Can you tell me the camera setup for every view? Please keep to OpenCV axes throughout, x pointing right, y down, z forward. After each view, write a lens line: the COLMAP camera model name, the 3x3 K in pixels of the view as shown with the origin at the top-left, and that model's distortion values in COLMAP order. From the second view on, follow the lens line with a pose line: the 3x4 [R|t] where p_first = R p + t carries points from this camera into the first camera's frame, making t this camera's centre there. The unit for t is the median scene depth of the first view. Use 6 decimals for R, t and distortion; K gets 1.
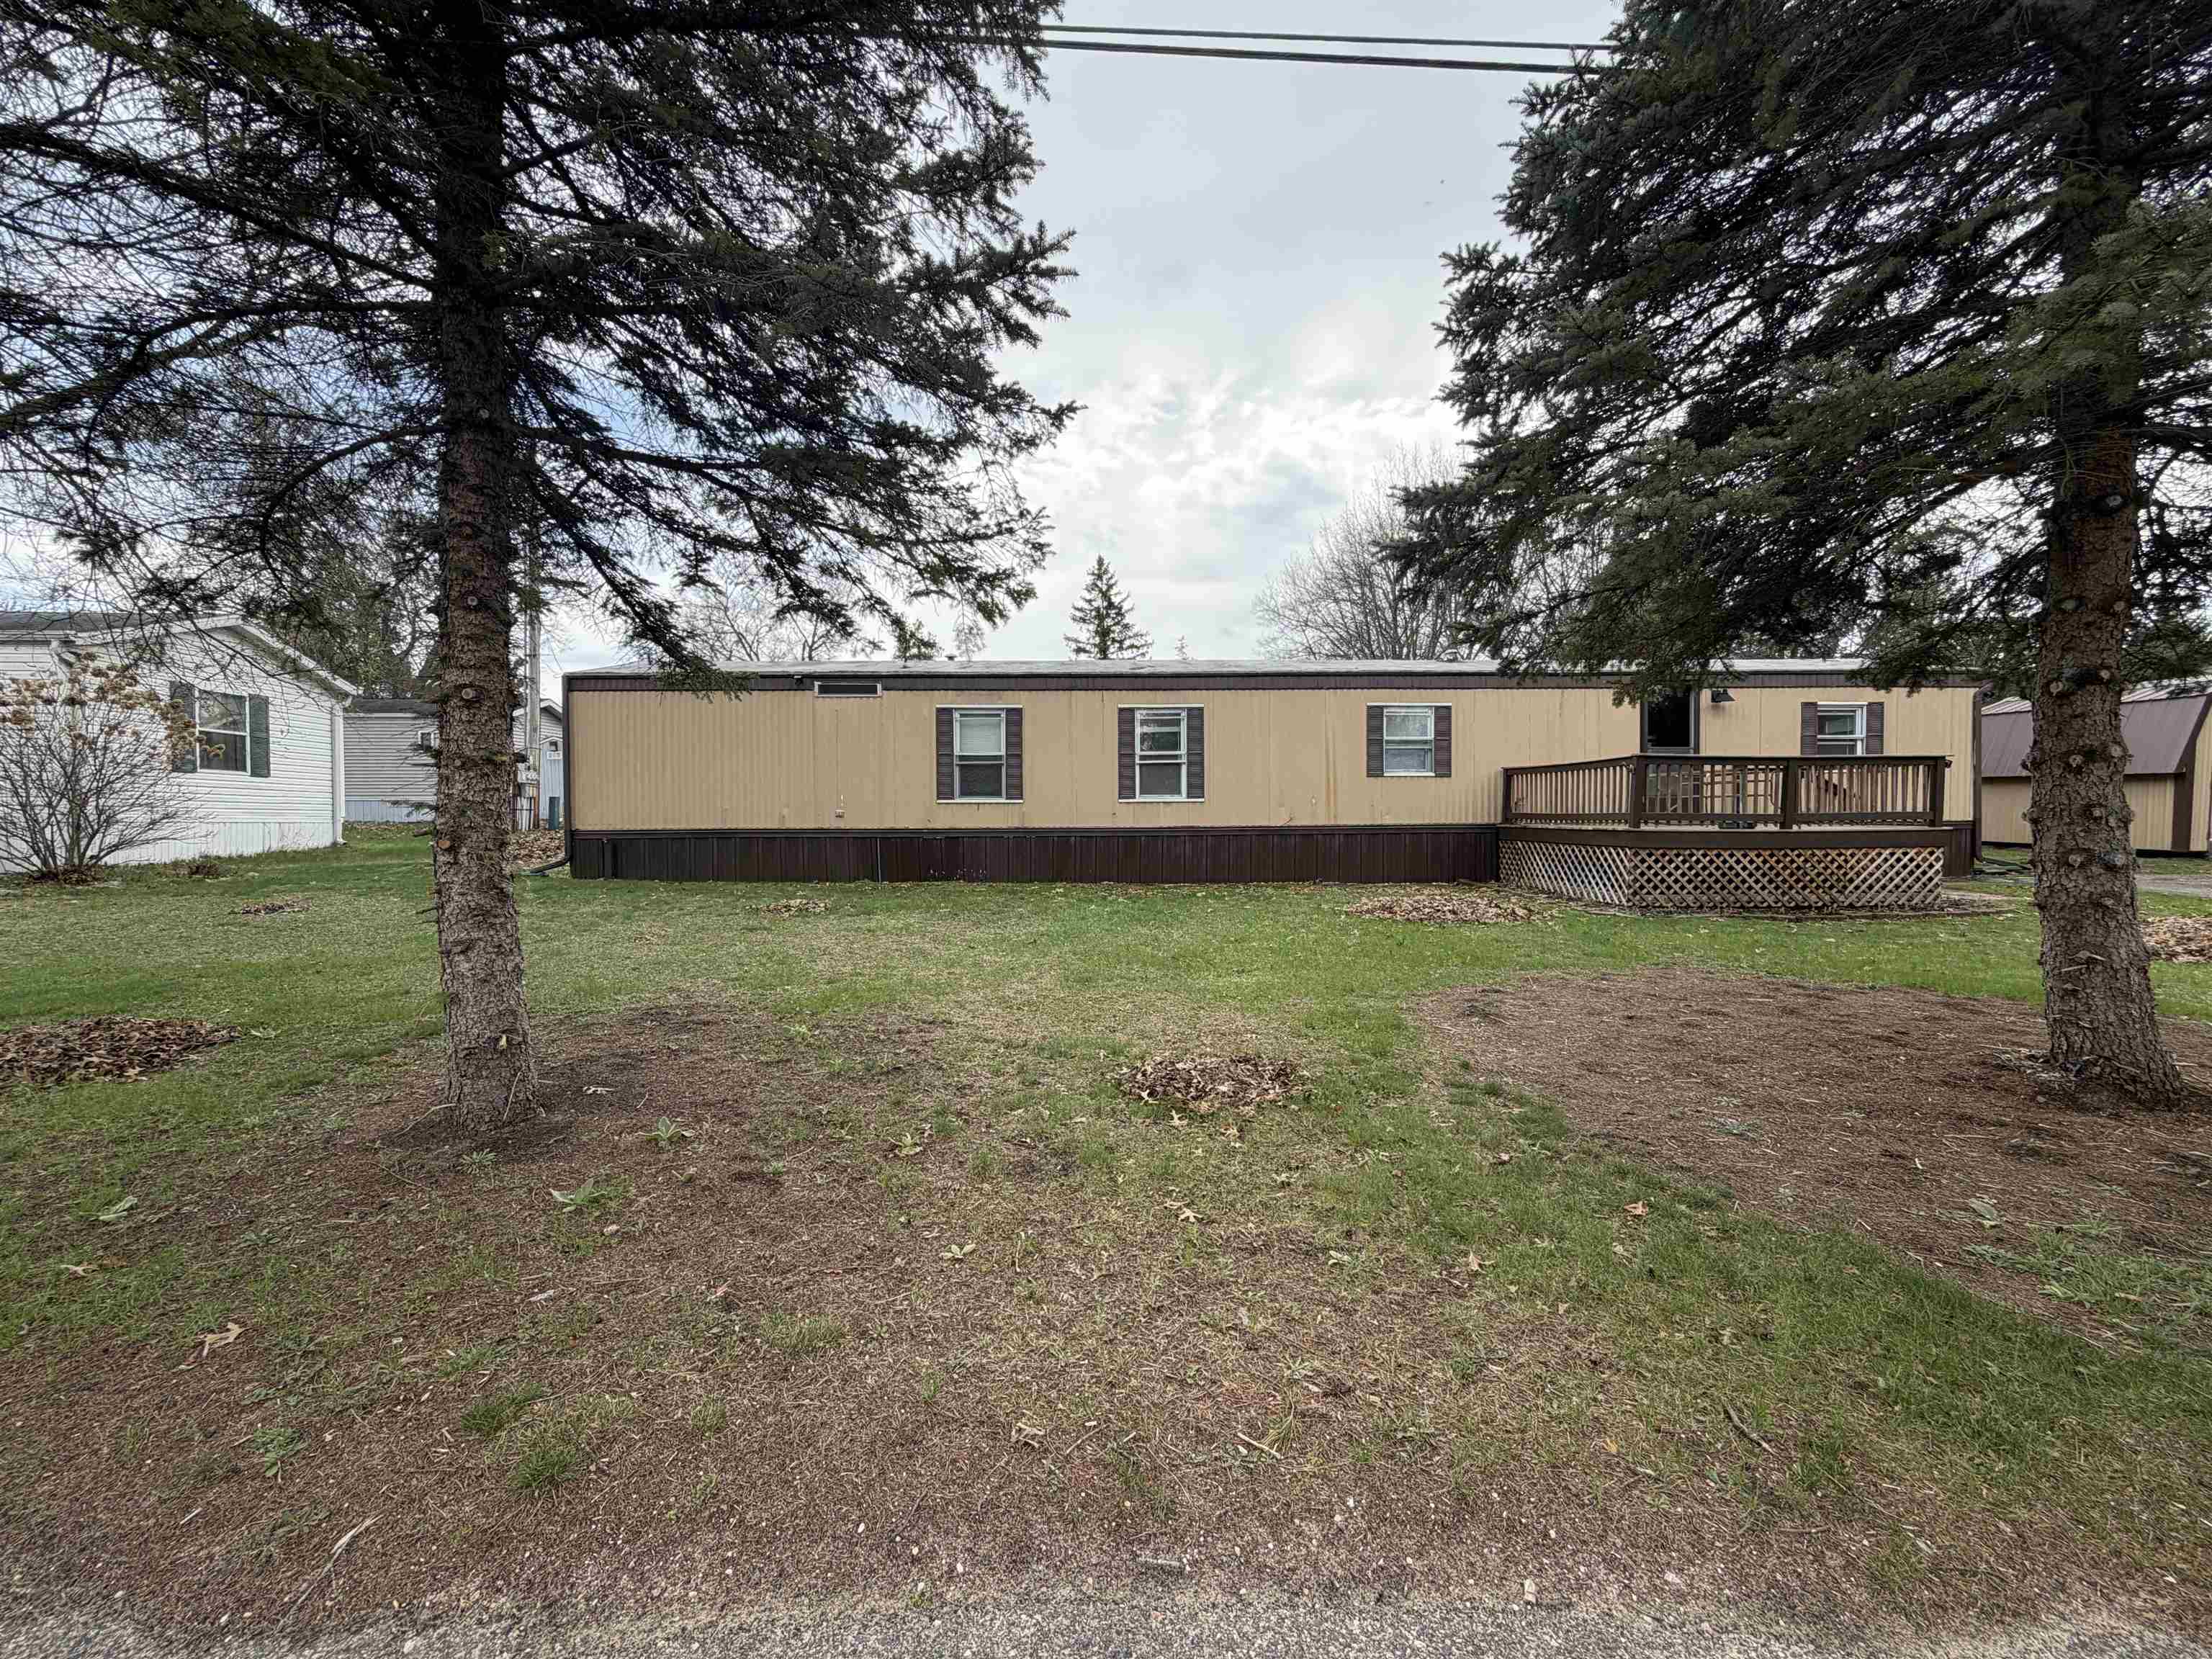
lens RADIAL K [[886.0, 0, 1105.2], [0, 886.0, 832.8], [0, 0, 1]] dist [0.000687, 0.000094]
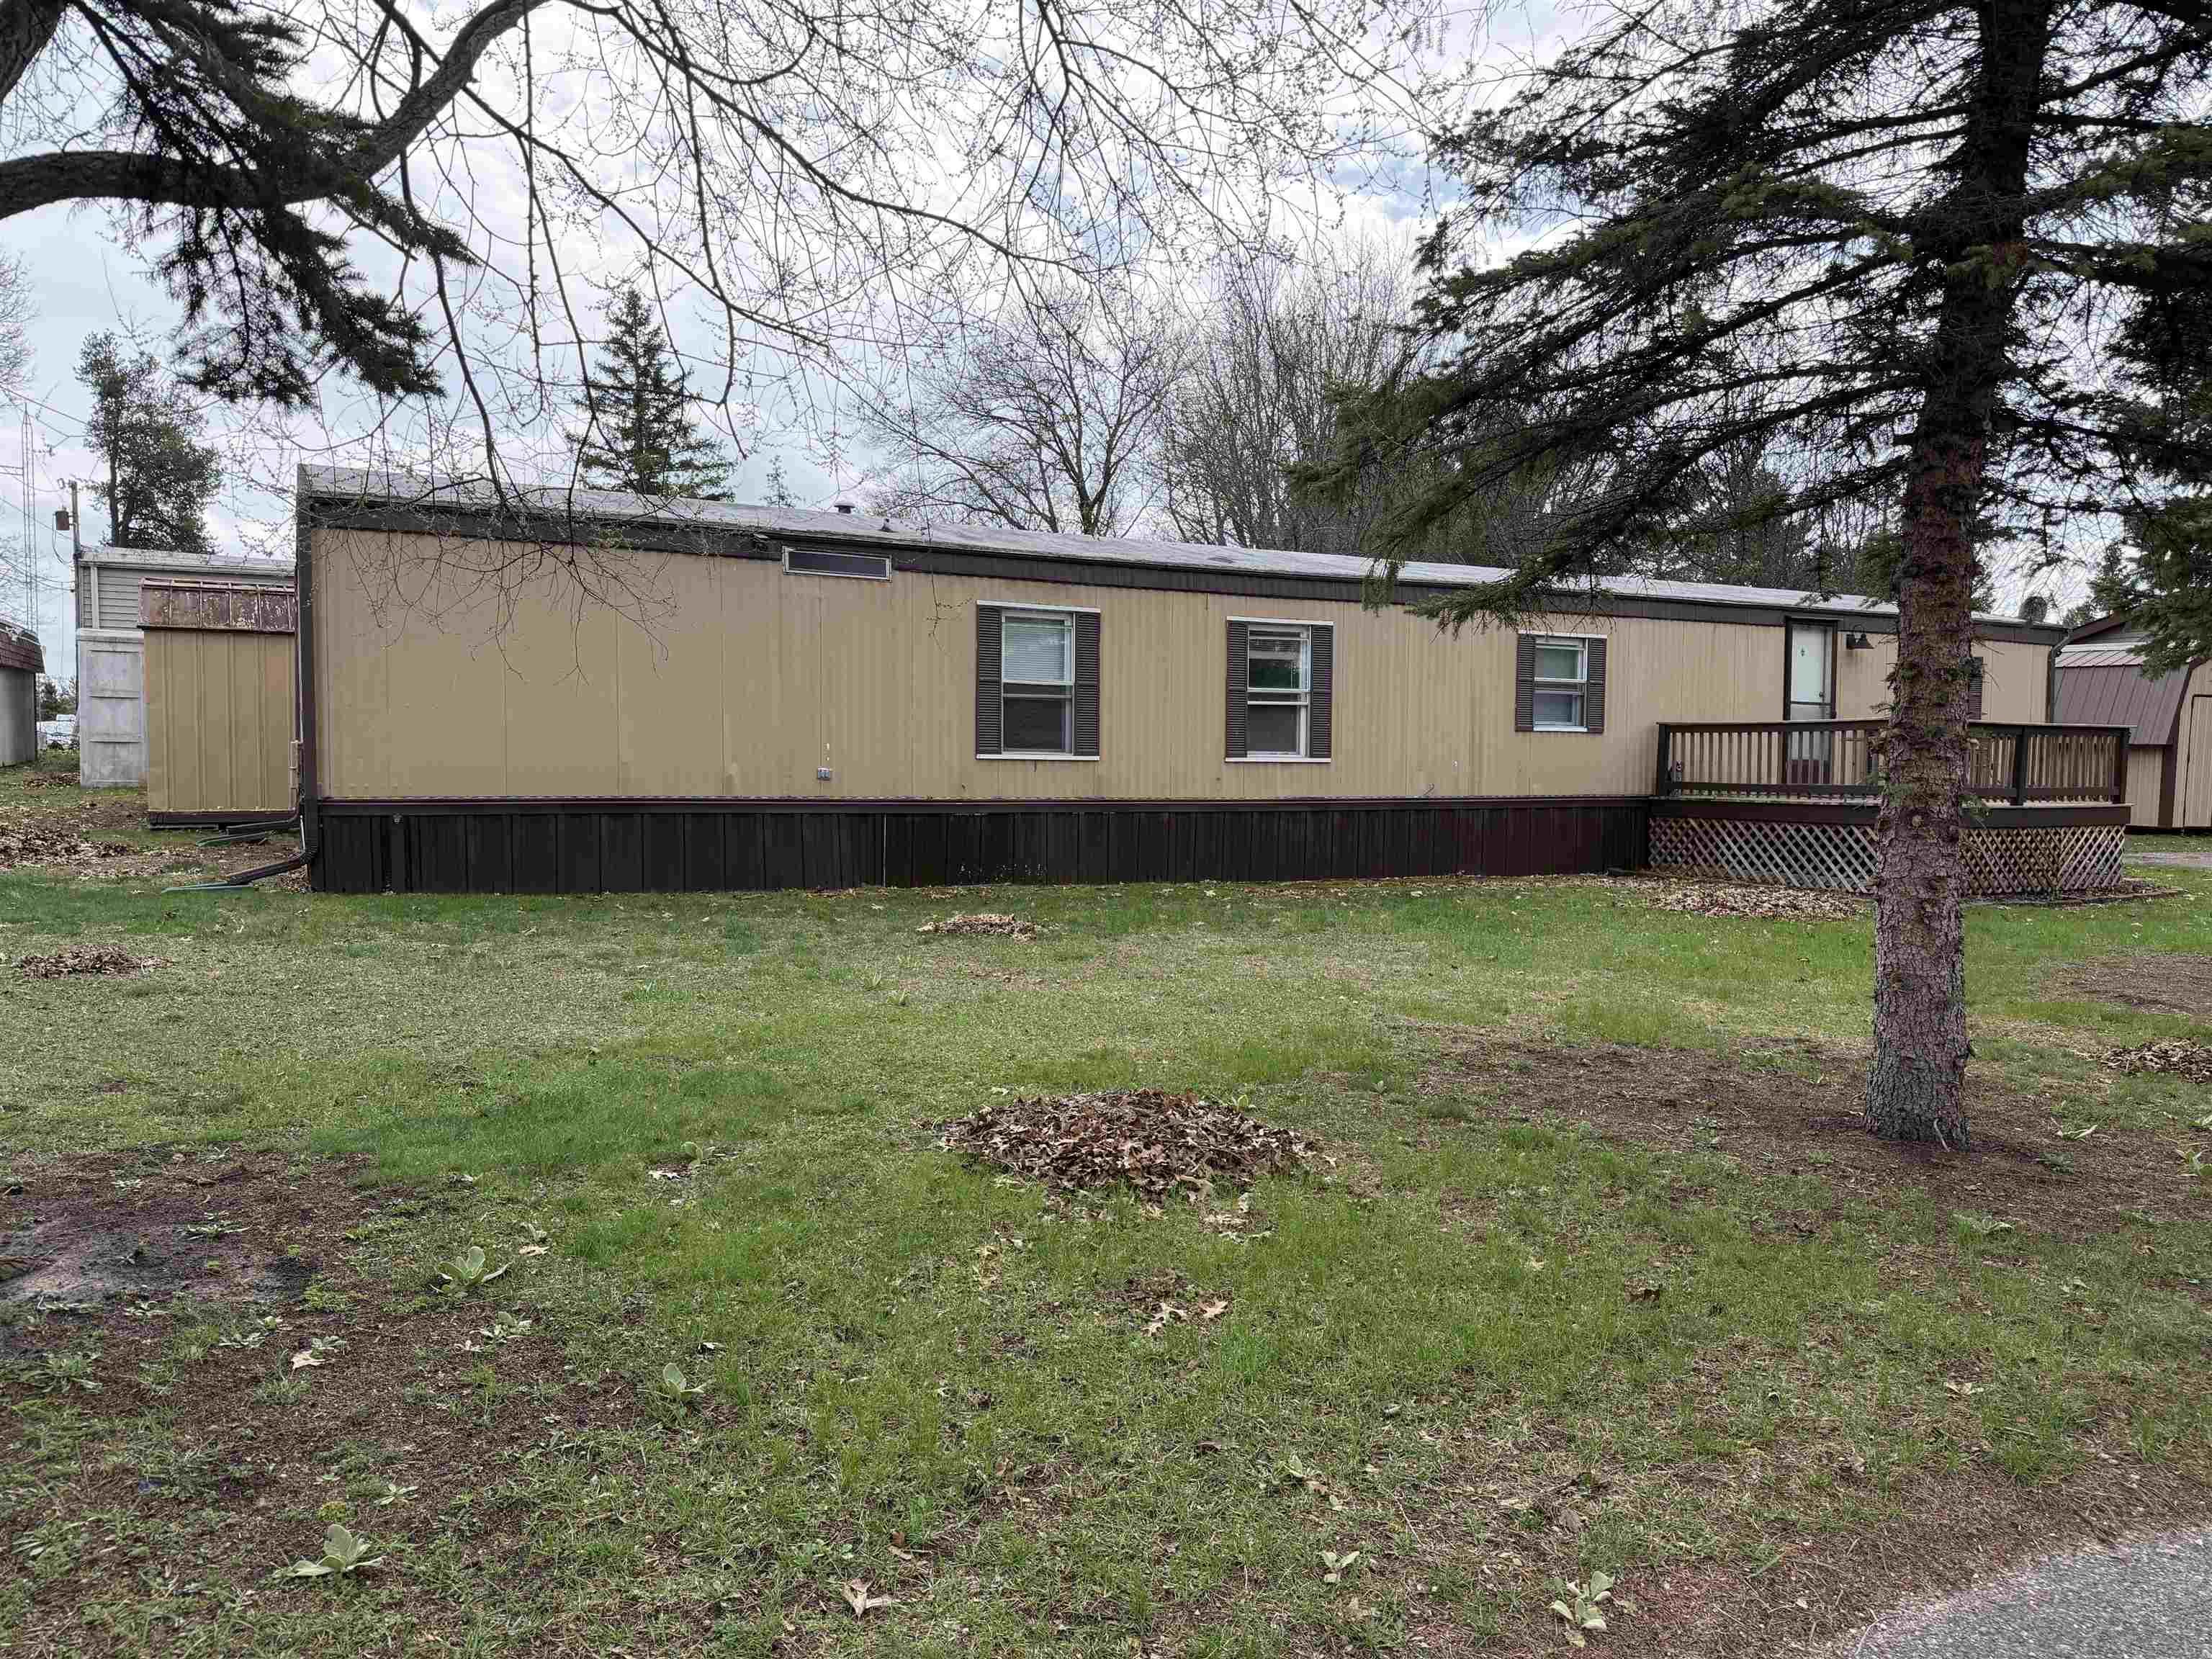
lens RADIAL K [[1579.1, 0, 1084.6], [0, 1579.1, 864.0], [0, 0, 1]] dist [0.077367, -0.094035]
pose [[0.901424, -0.013385, 0.432731, -0.601765], [-0.003944, 0.999227, 0.039121, -0.003510], [-0.432920, -0.036971, 0.900674, -0.038867]]
